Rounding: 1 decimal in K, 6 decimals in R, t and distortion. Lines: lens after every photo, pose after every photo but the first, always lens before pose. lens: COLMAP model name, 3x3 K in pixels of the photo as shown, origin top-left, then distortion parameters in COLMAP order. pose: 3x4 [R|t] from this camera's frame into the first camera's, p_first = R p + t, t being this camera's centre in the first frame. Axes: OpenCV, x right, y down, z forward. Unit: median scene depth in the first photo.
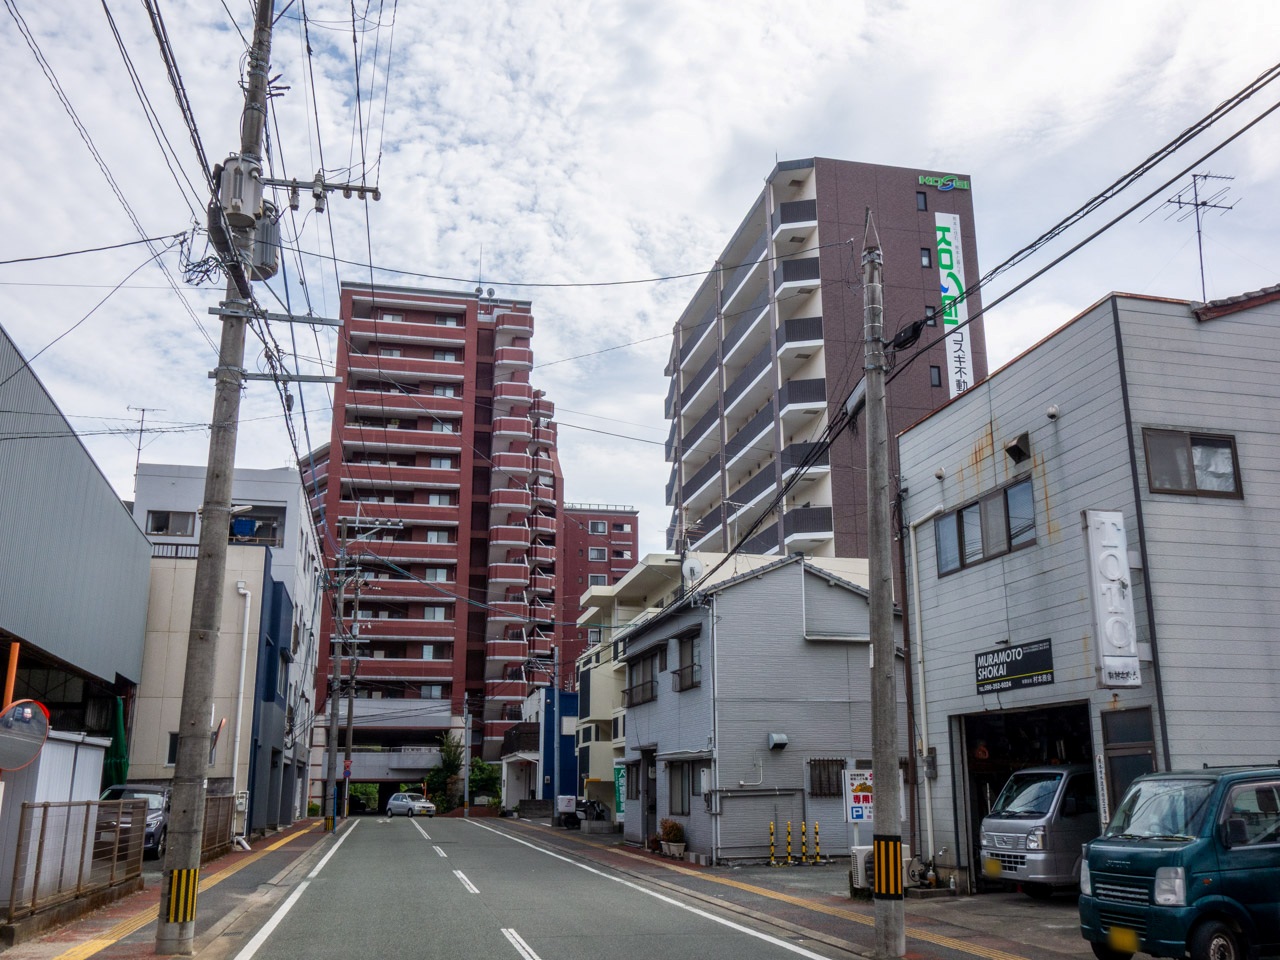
lens RADIAL K [[1137.0, 0, 645.2], [0, 1137.0, 475.3], [0, 0, 1]] dist [0.001688, -0.018715]
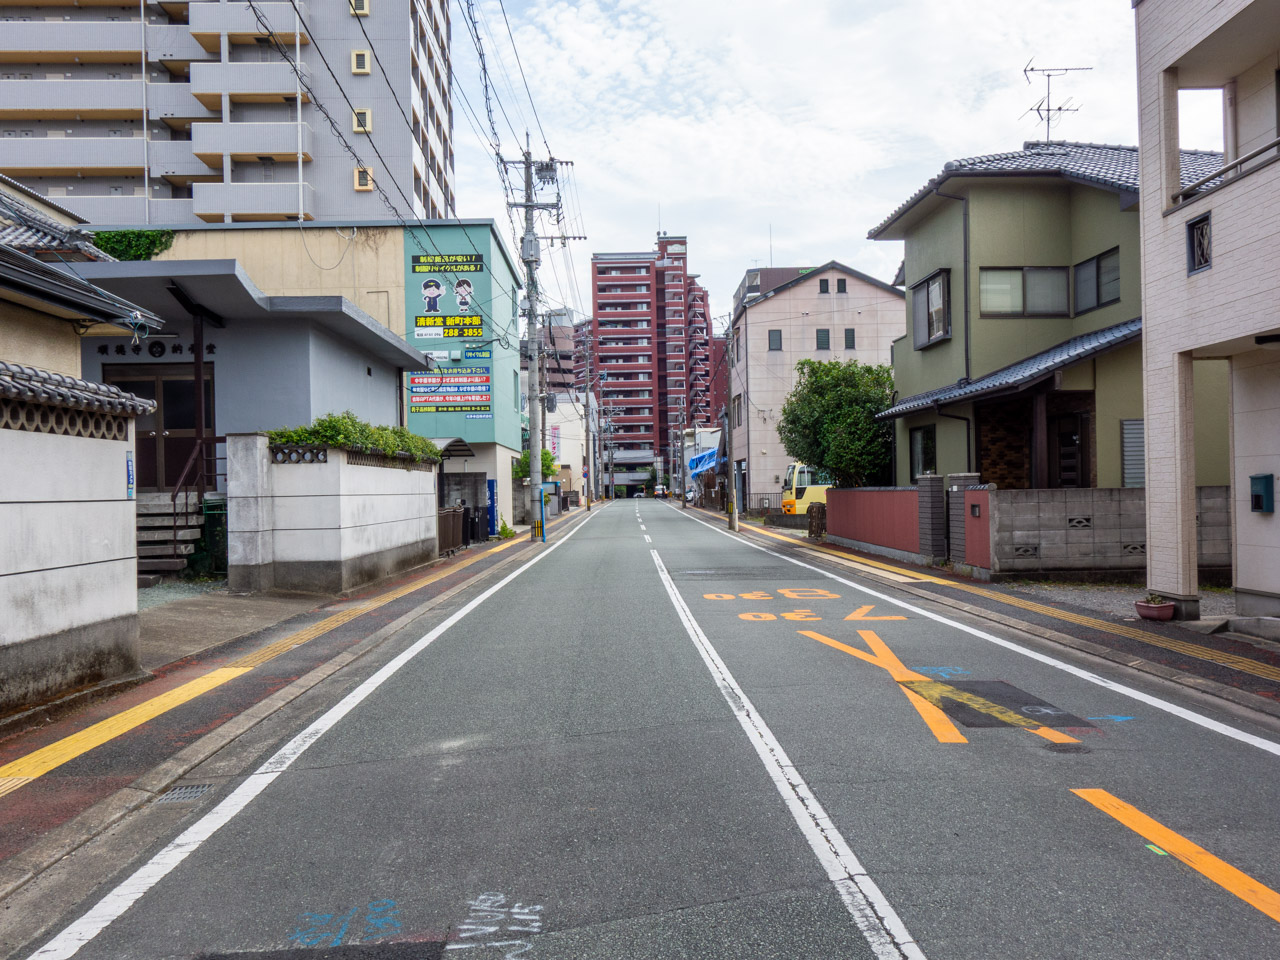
lens RADIAL K [[1137.0, 0, 640.3], [0, 1137.0, 481.6], [0, 0, 1]] dist [0.001688, -0.018715]
pose [[0.978828, -0.017612, -0.203925, 0.262053], [0.067916, 0.967794, 0.242408, -0.290433], [0.193088, -0.251126, 0.948500, -1.162175]]
